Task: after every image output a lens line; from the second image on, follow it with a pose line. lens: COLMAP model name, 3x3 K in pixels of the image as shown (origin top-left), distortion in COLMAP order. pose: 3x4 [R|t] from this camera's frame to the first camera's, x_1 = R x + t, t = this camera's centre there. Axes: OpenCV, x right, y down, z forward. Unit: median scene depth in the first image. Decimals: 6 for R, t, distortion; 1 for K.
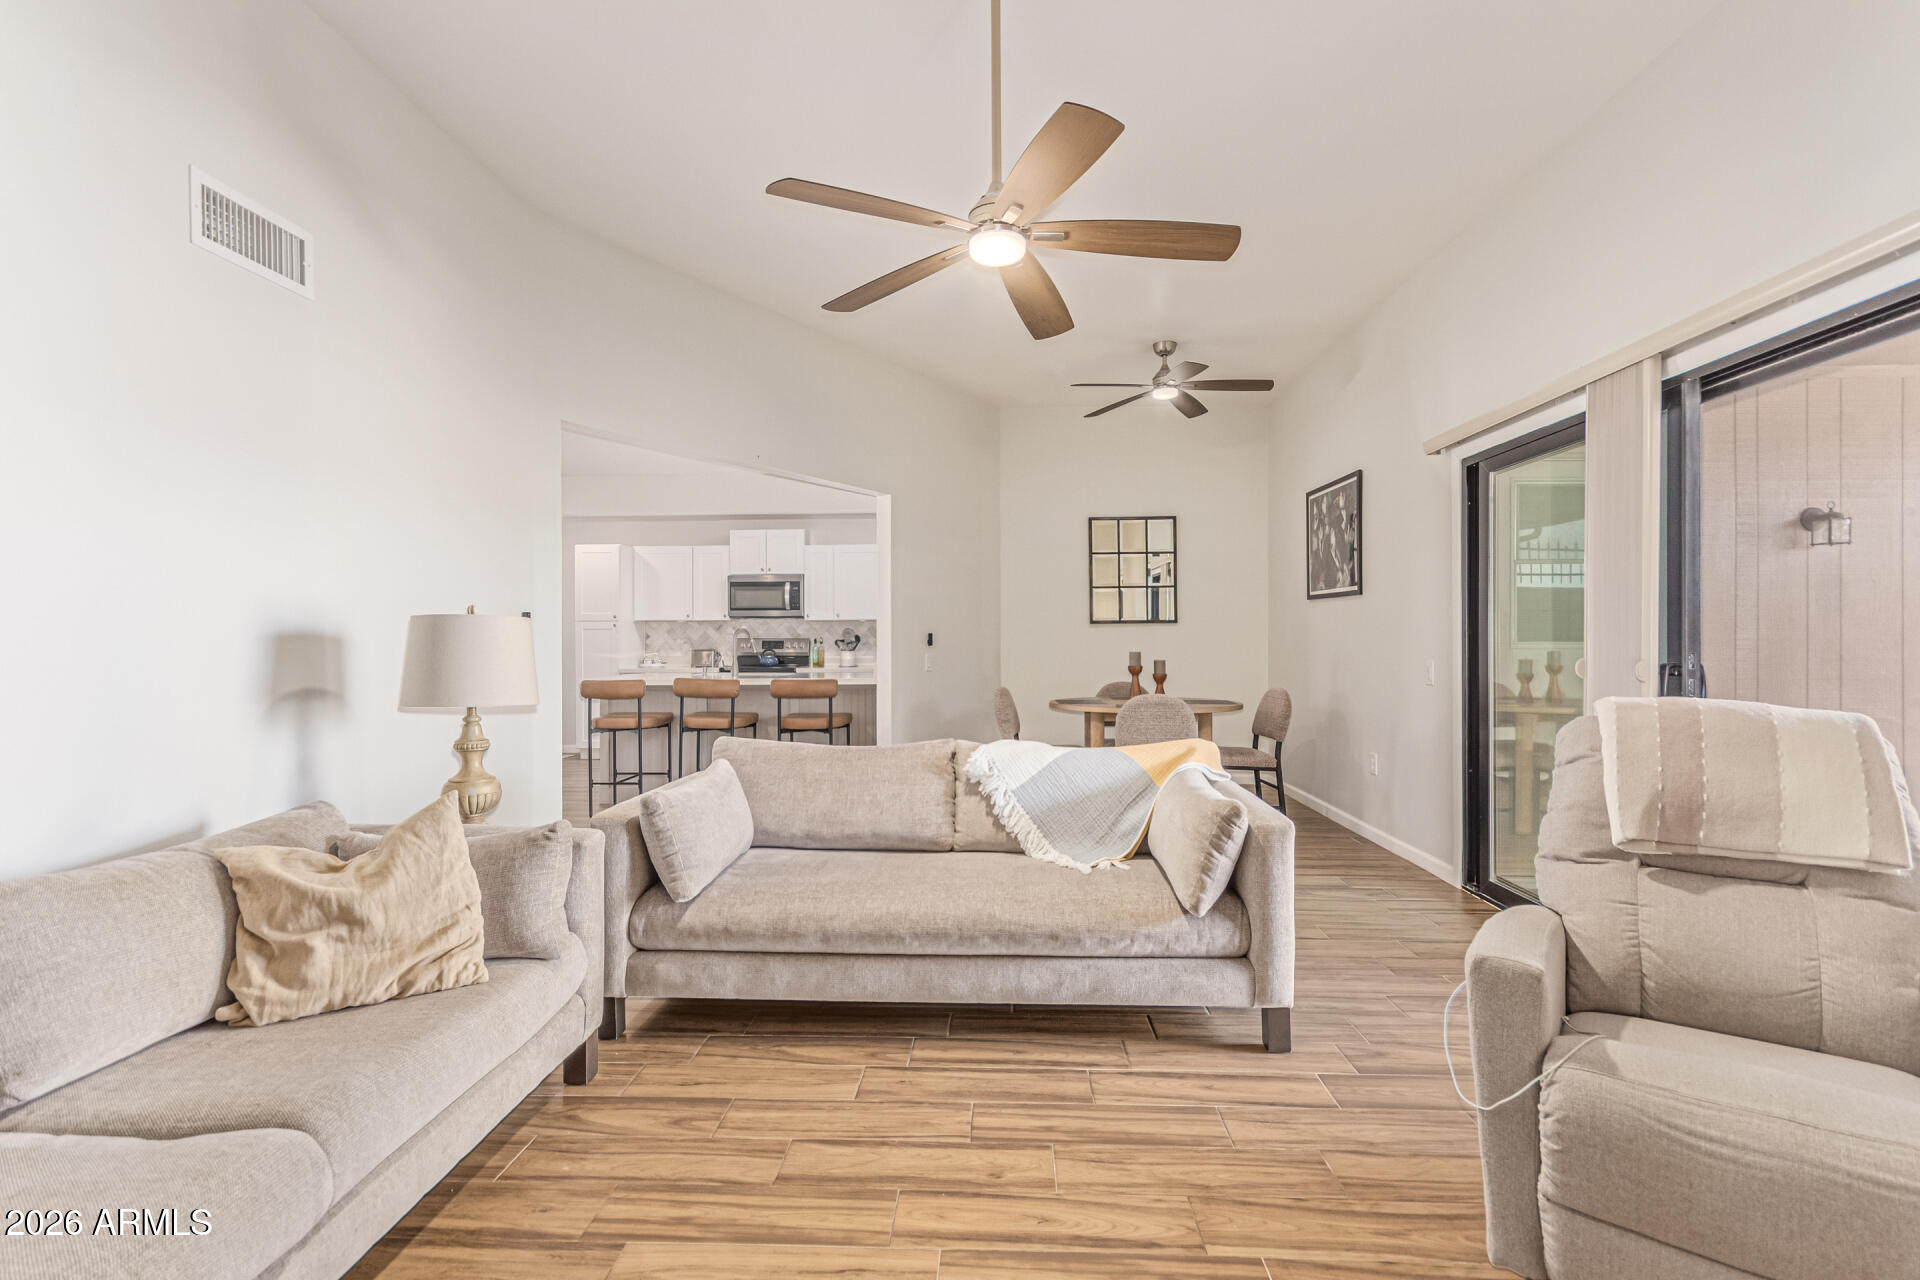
lens RADIAL K [[899.0, 0, 960.0], [0, 899.0, 640.0], [0, 0, 1]] dist [0.009281, 0.000334]
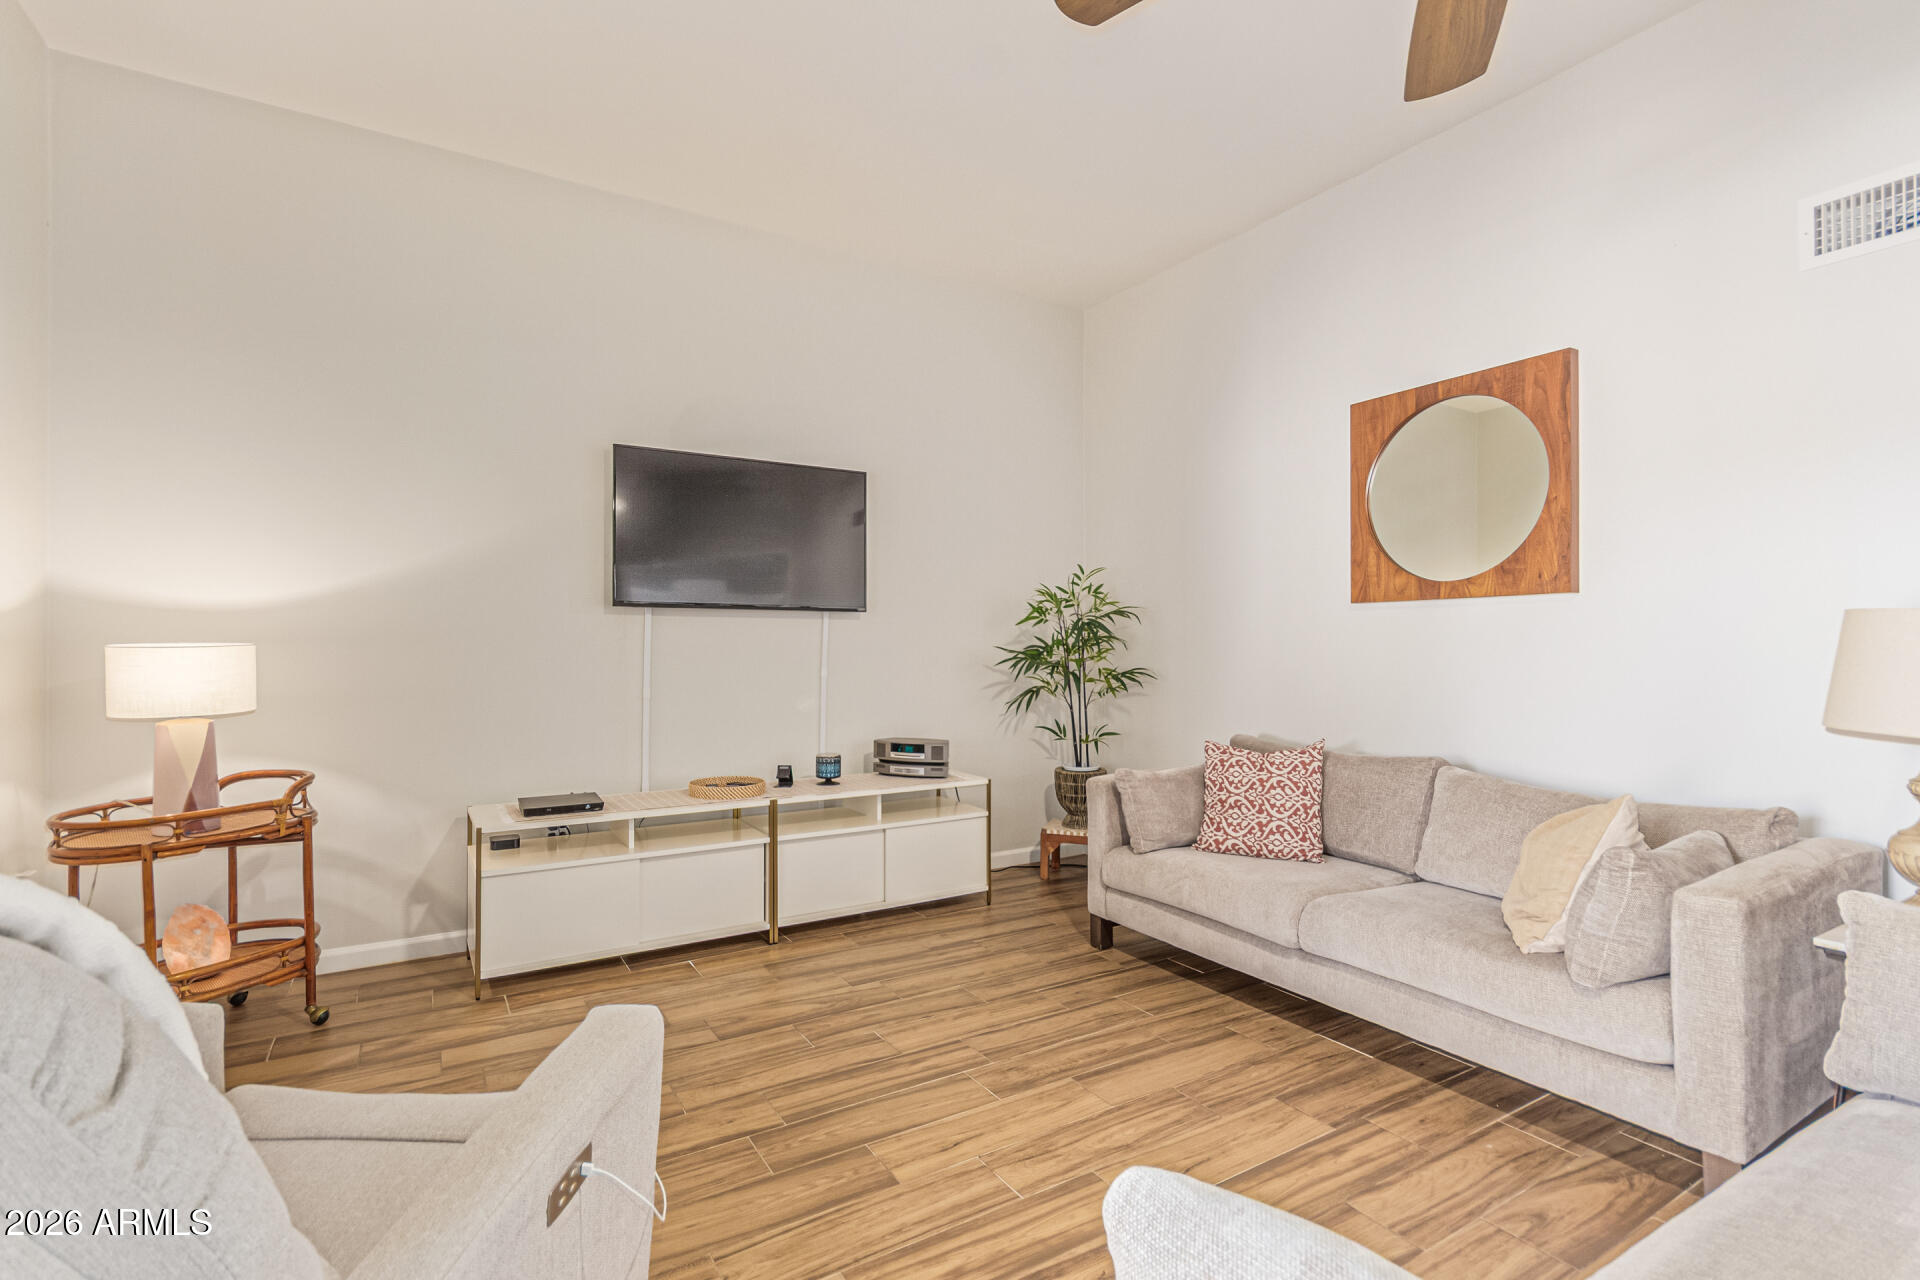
lens RADIAL K [[899.0, 0, 960.0], [0, 899.0, 640.0], [0, 0, 1]] dist [0.009281, 0.000334]
pose [[-0.829658, -0.002136, -0.558268, 0.730138], [0.002452, 0.999969, -0.007470, 0.003165], [0.558267, -0.007567, -0.829627, 1.692095]]
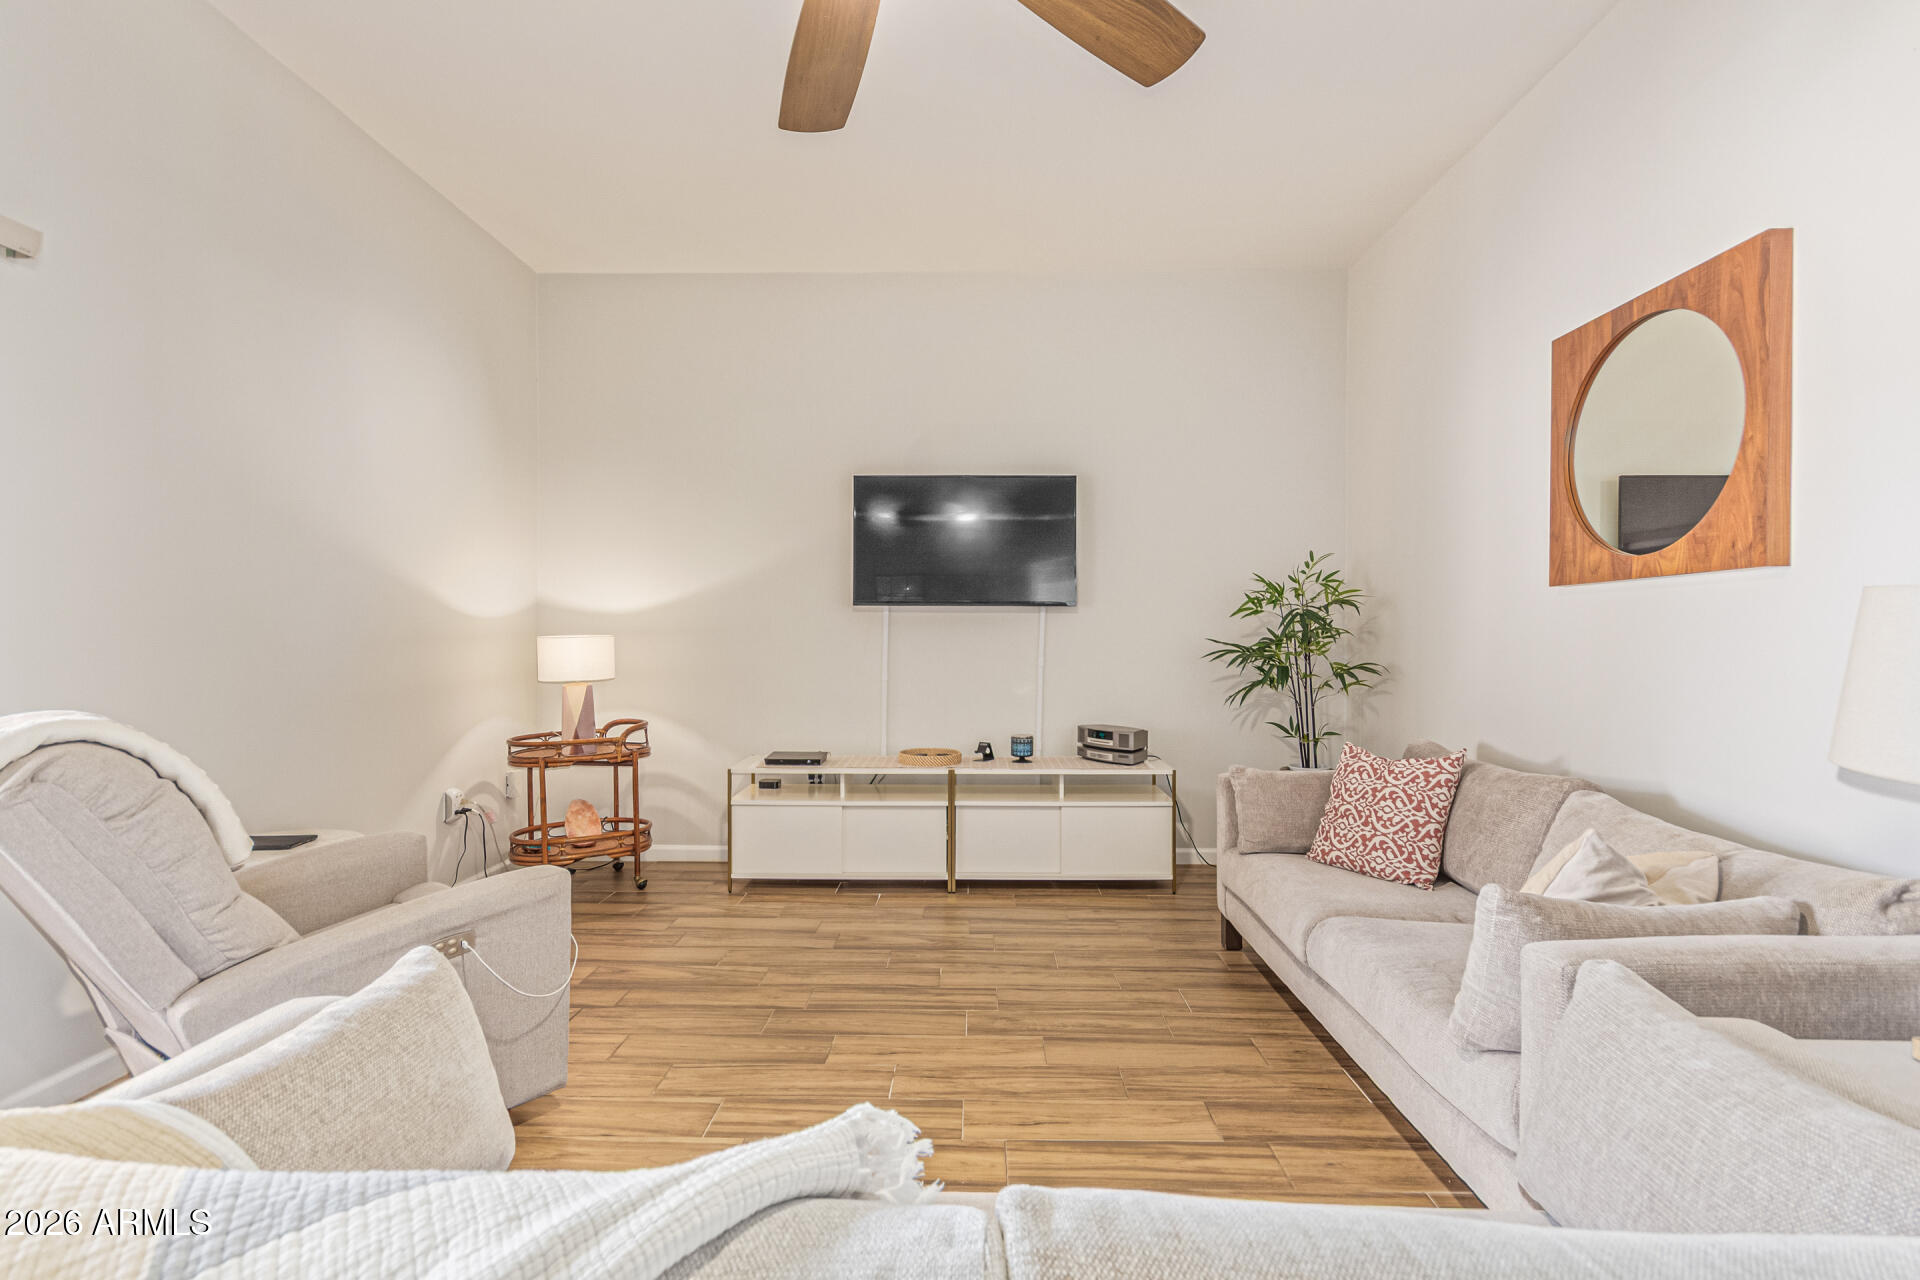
lens RADIAL K [[899.4, 0, 960.0], [0, 899.4, 640.0], [0, 0, 1]] dist [0.002346, 0.000244]
pose [[-0.999868, 0.001071, -0.016235, 0.000113], [0.001042, 0.999998, 0.001792, 0.001746], [0.016237, 0.001775, -0.999867, 2.116556]]
